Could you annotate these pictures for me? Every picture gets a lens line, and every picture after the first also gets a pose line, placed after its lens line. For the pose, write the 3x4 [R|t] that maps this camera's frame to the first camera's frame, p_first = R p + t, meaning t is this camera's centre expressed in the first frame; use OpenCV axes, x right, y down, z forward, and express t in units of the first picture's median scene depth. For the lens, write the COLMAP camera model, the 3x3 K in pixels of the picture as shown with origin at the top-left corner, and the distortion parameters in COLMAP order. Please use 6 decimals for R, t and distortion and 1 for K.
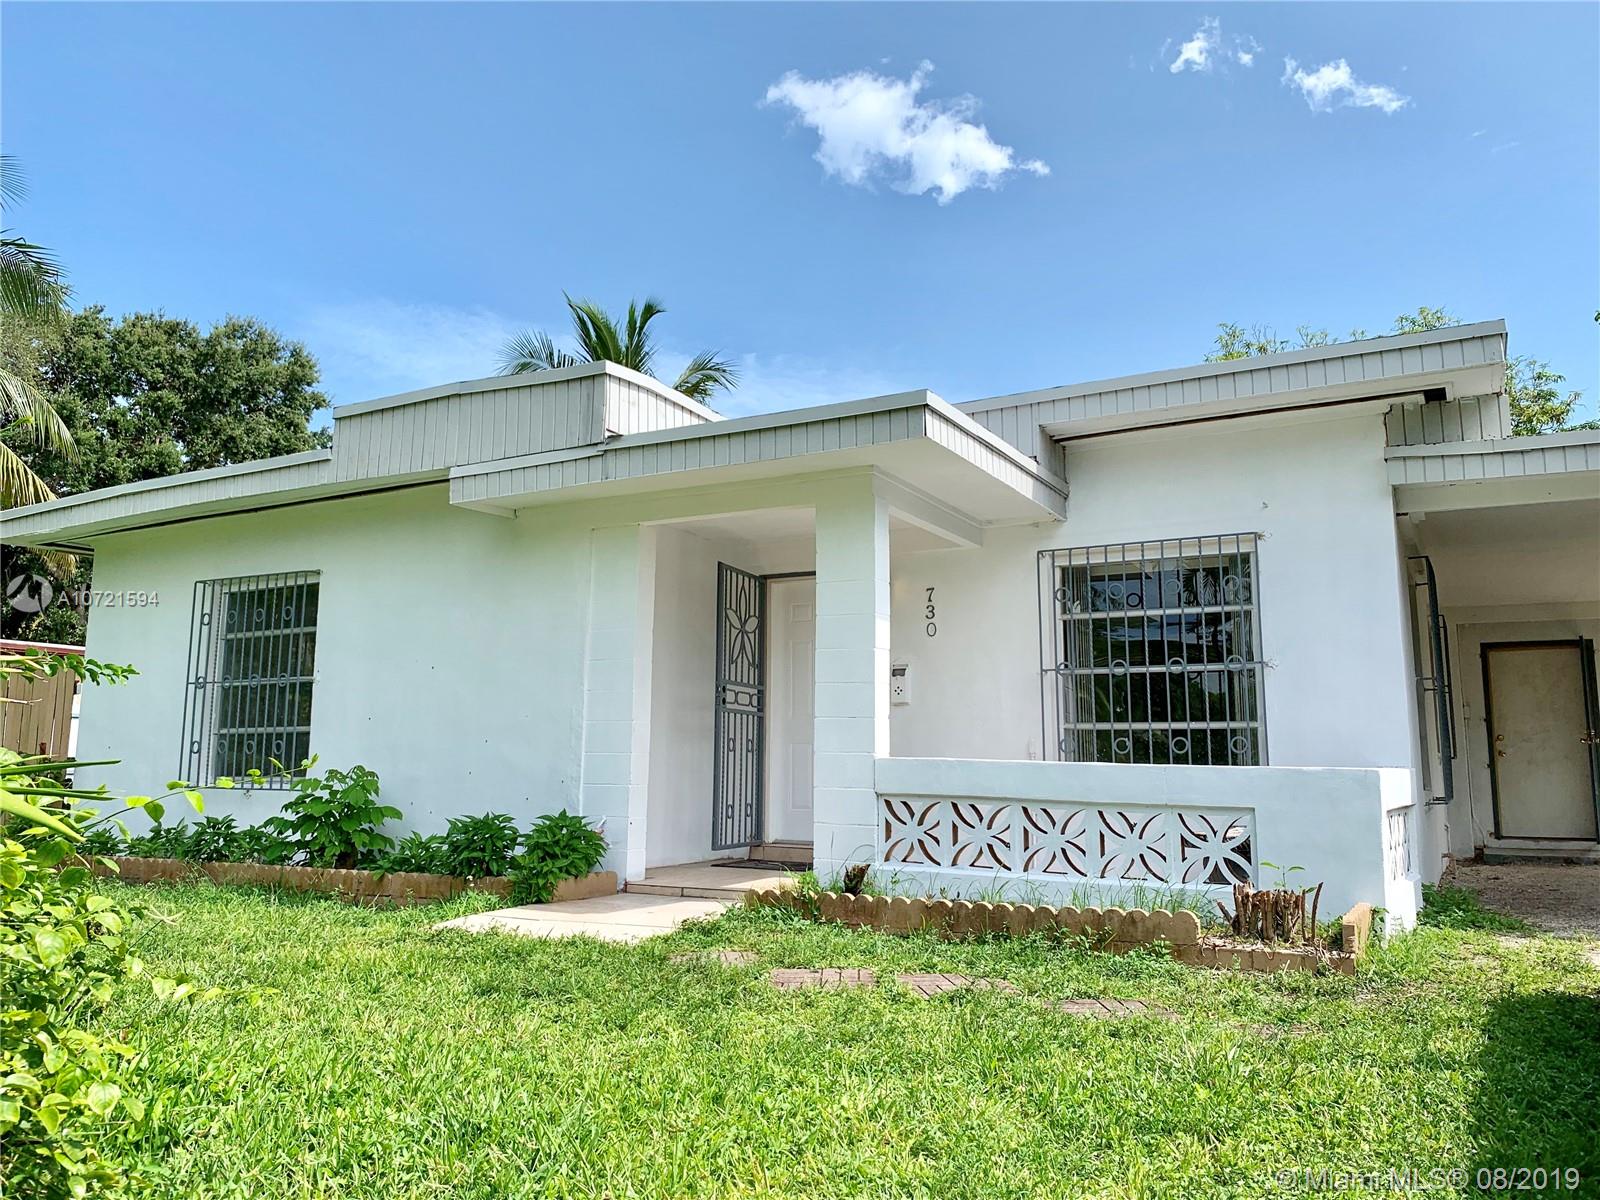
lens RADIAL K [[1229.5, 0, 796.0], [0, 1229.5, 596.3], [0, 0, 1]] dist [0.006890, -0.025282]
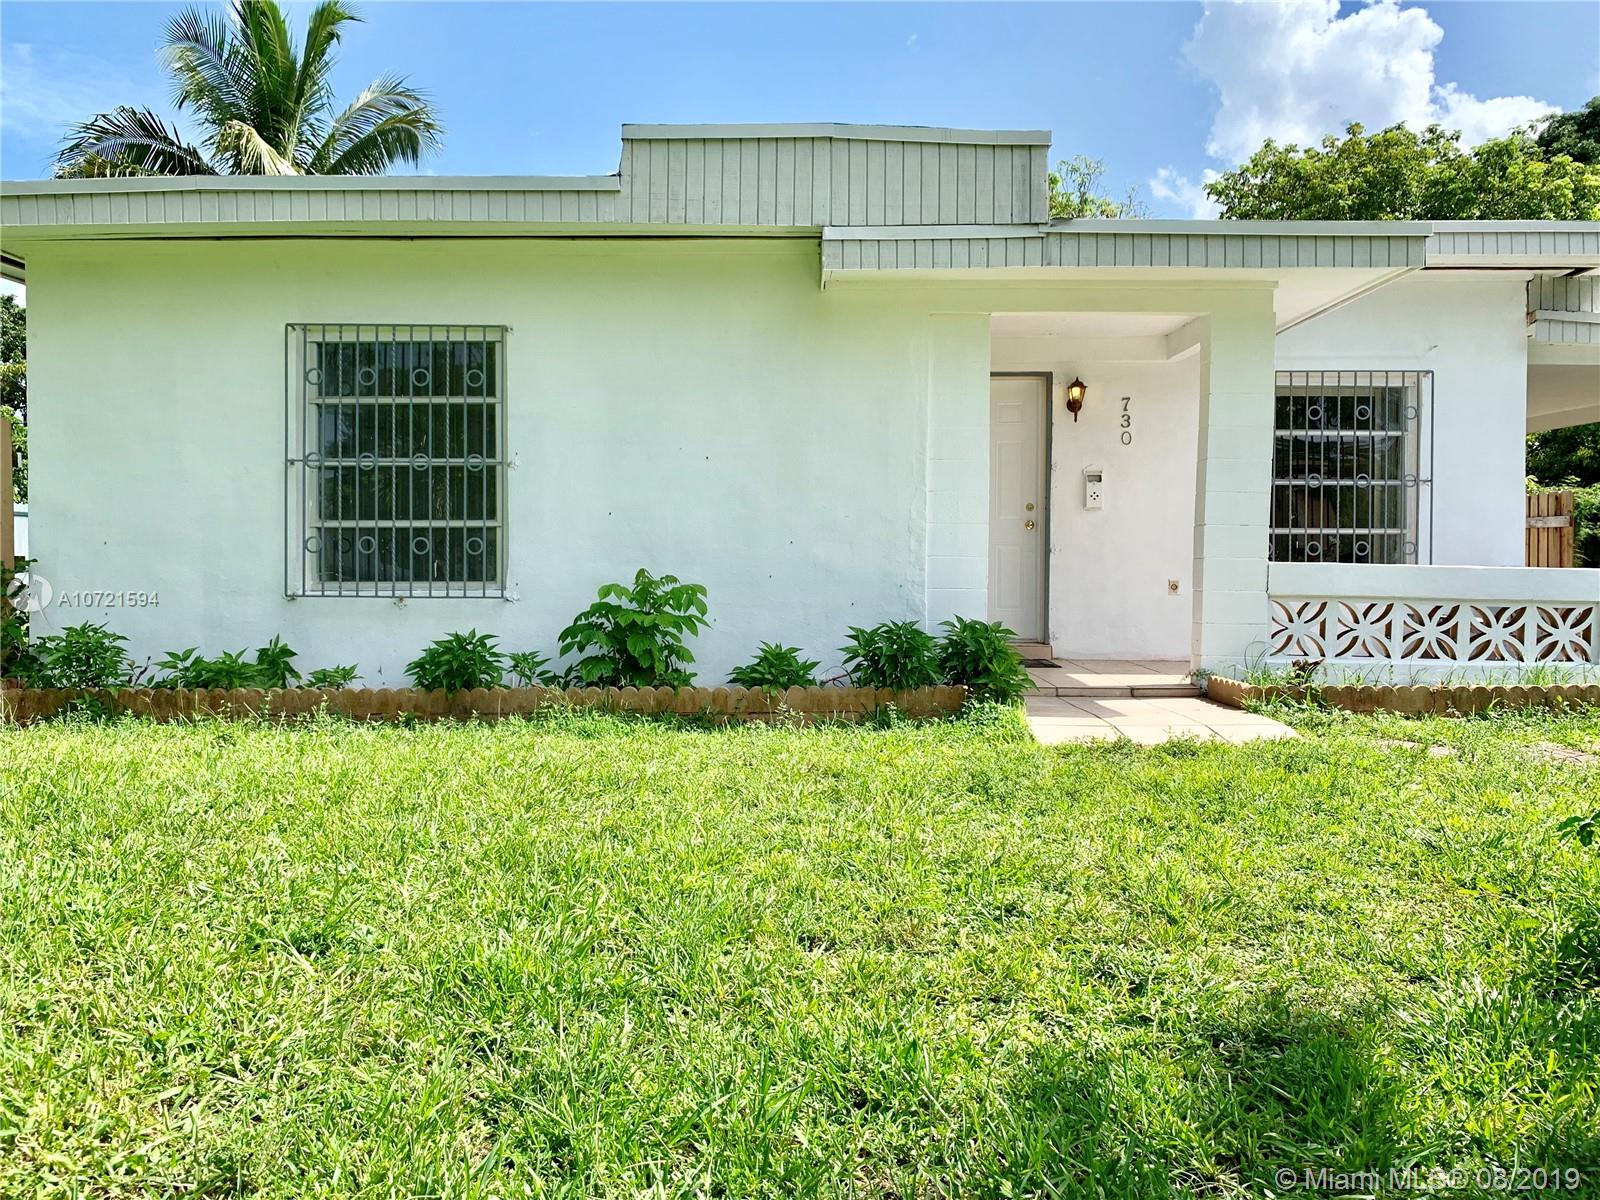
lens RADIAL K [[1229.5, 0, 788.7], [0, 1229.5, 594.5], [0, 0, 1]] dist [0.006890, -0.025282]
pose [[0.879161, -0.015363, 0.476277, -0.709844], [-0.063458, 0.986804, 0.148967, 0.022890], [-0.472280, -0.161189, 0.866585, 0.219335]]
